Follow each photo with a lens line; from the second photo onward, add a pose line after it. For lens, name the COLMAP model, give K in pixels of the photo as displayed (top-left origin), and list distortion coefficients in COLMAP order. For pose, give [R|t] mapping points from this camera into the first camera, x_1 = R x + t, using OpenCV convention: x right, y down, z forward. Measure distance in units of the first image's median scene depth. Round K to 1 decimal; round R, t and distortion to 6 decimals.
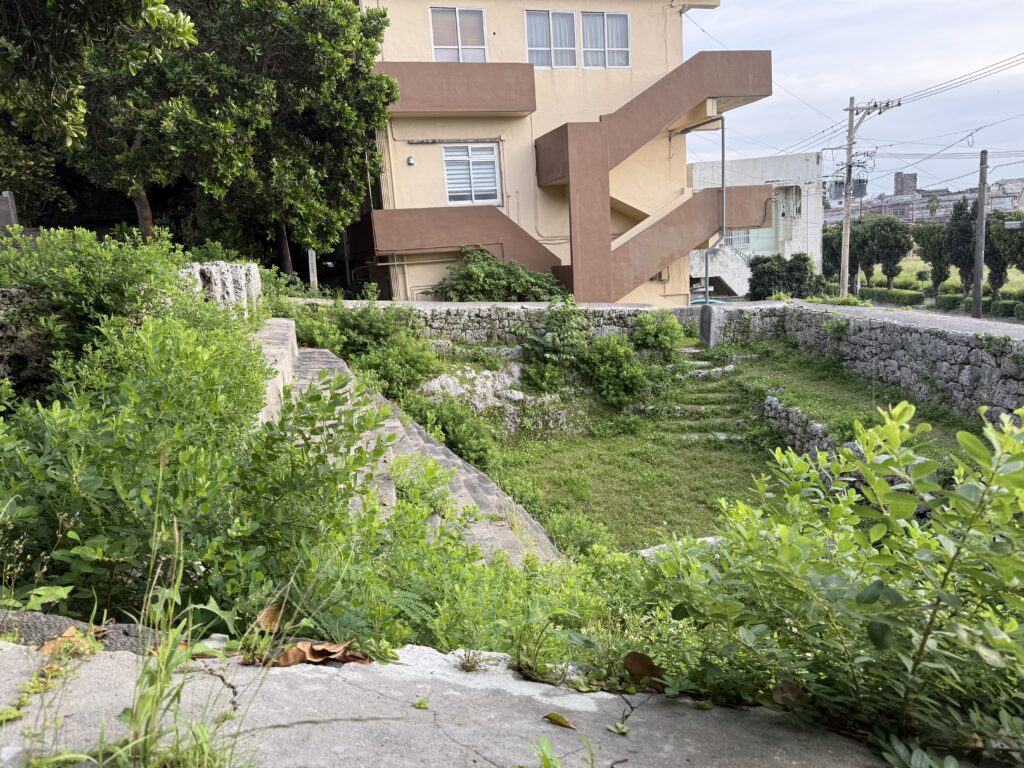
lens RADIAL K [[704.4, 0, 512.0], [0, 704.4, 384.0], [0, 0, 1]] dist [0.187713, -0.289699]
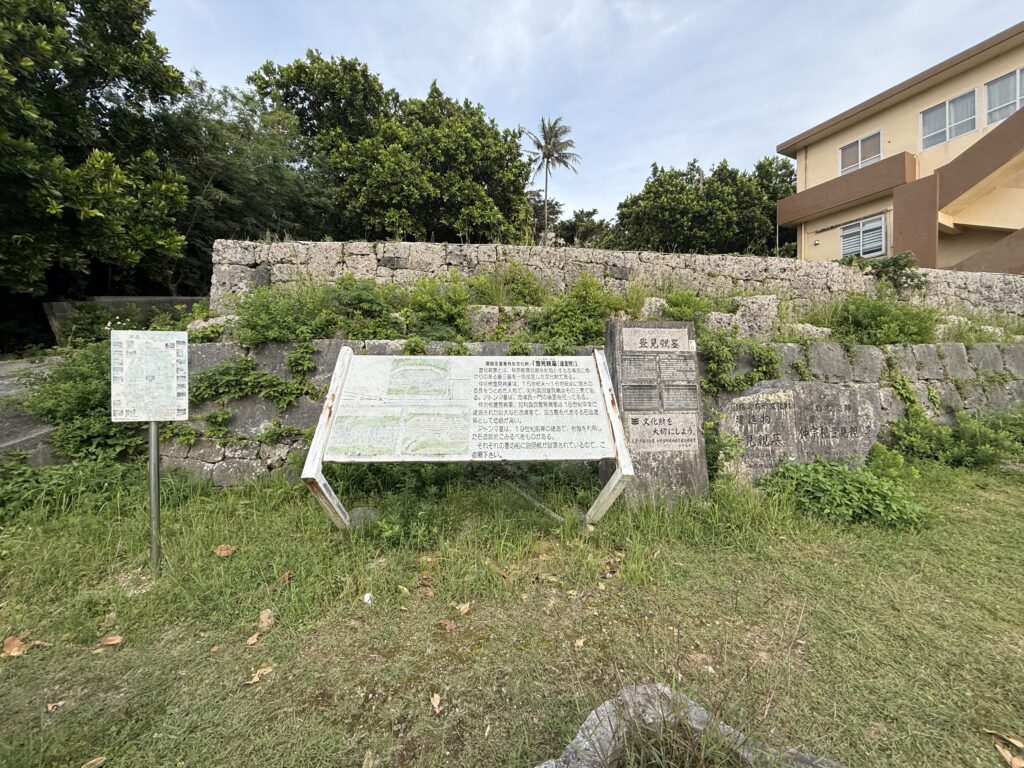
lens RADIAL K [[411.0, 0, 512.0], [0, 411.0, 384.0], [0, 0, 1]] dist [0.001047, 0.000292]
pose [[0.132256, 0.069715, -0.988761, 0.752713], [-0.182325, 0.982214, 0.044865, 0.105903], [0.974303, 0.174342, 0.142614, 0.217609]]
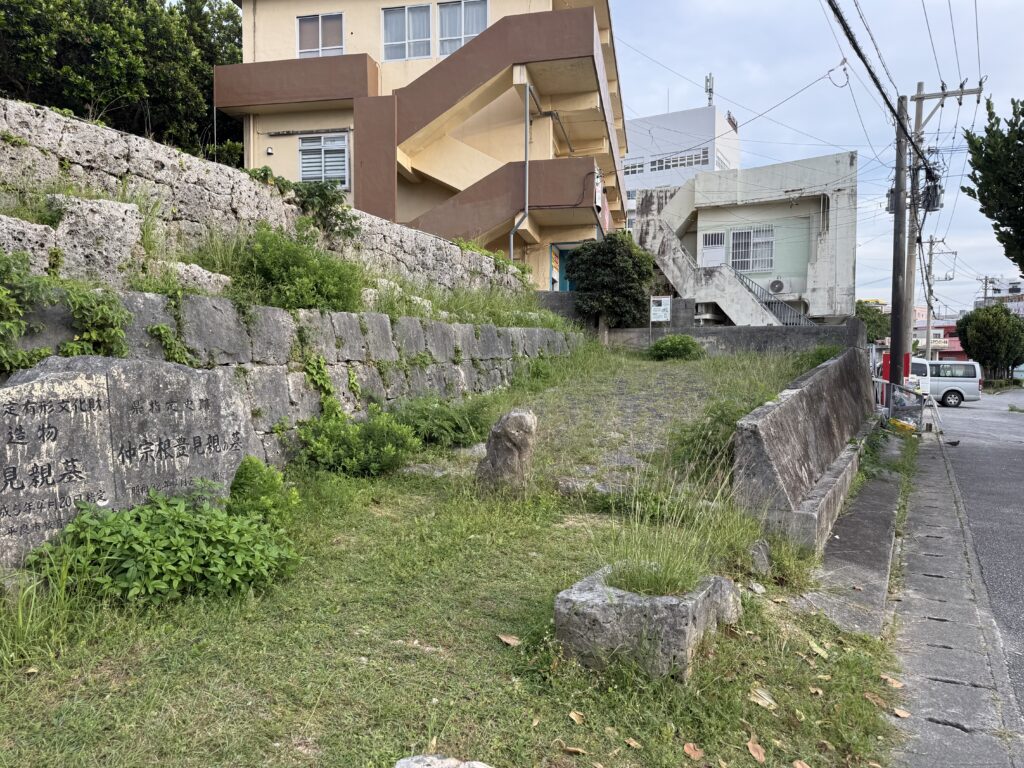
lens RADIAL K [[712.5, 0, 510.3], [0, 712.5, 404.1], [0, 0, 1]] dist [0.043168, -0.048220]
pose [[0.870834, 0.094808, -0.482349, 0.755664], [-0.147742, 0.986338, -0.072865, 0.099172], [0.468851, 0.134716, 0.872944, 0.261937]]
